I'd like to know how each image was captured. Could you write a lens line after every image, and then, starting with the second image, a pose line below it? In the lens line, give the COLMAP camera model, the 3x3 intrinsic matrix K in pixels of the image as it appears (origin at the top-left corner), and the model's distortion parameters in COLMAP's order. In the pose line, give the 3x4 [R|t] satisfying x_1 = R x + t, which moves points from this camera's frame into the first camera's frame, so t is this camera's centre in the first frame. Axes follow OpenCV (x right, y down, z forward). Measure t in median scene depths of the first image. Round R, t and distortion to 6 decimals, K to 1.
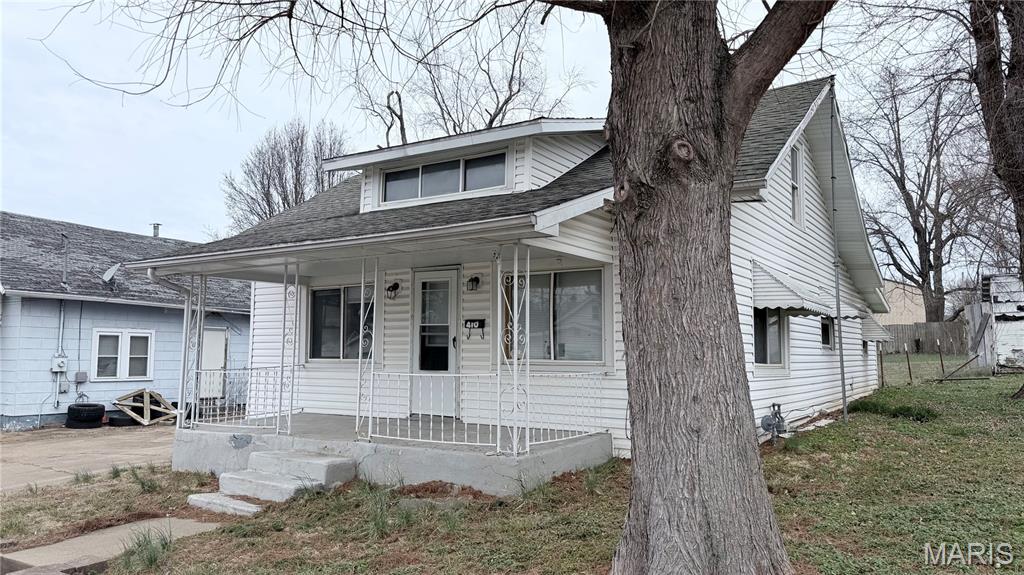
lens RADIAL K [[724.3, 0, 535.1], [0, 724.3, 284.3], [0, 0, 1]] dist [0.042579, -0.000878]
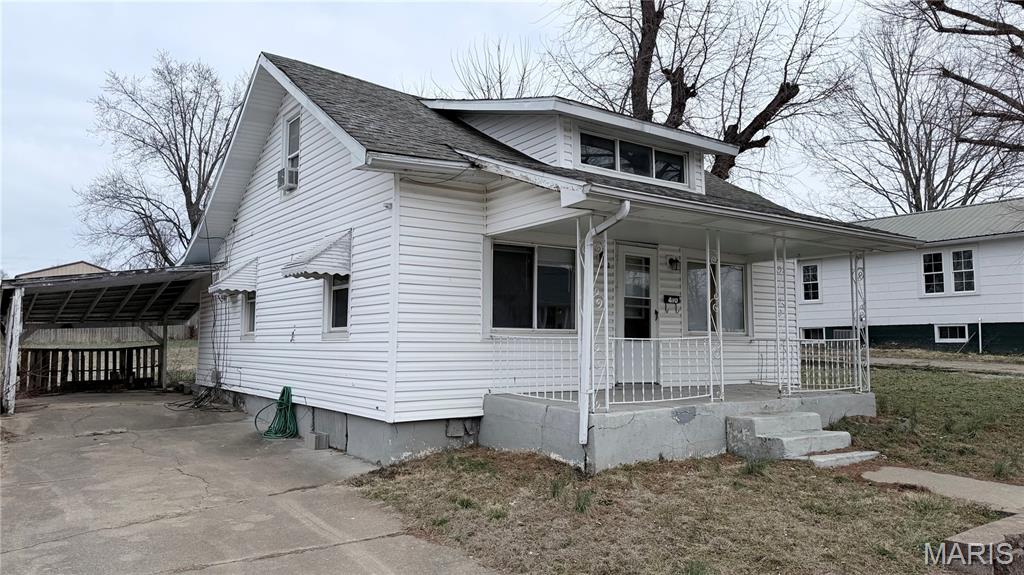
lens RADIAL K [[724.3, 0, 535.1], [0, 724.3, 284.3], [0, 0, 1]] dist [0.042579, -0.000878]
pose [[0.366870, 0.070316, 0.927611, -1.189634], [-0.093645, 0.994866, -0.038378, 0.092207], [-0.925547, -0.072787, 0.371571, 0.755394]]
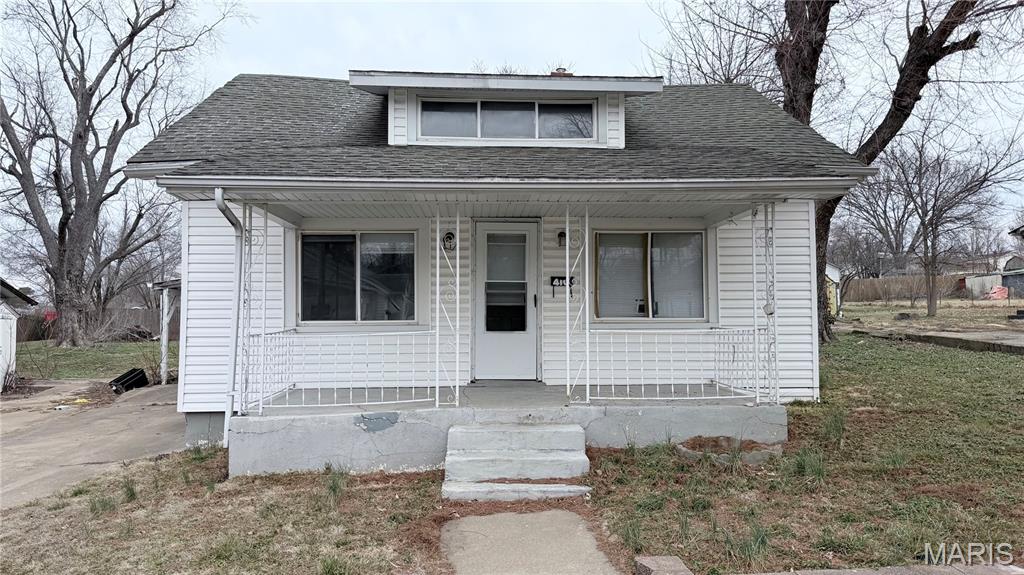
lens RADIAL K [[722.3, 0, 546.2], [0, 722.3, 292.9], [0, 0, 1]] dist [0.101883, -0.000548]
pose [[0.805865, 0.014036, 0.591934, -0.645074], [-0.045617, 0.998219, 0.038434, 0.033422], [-0.590340, -0.057975, 0.805070, 0.239540]]
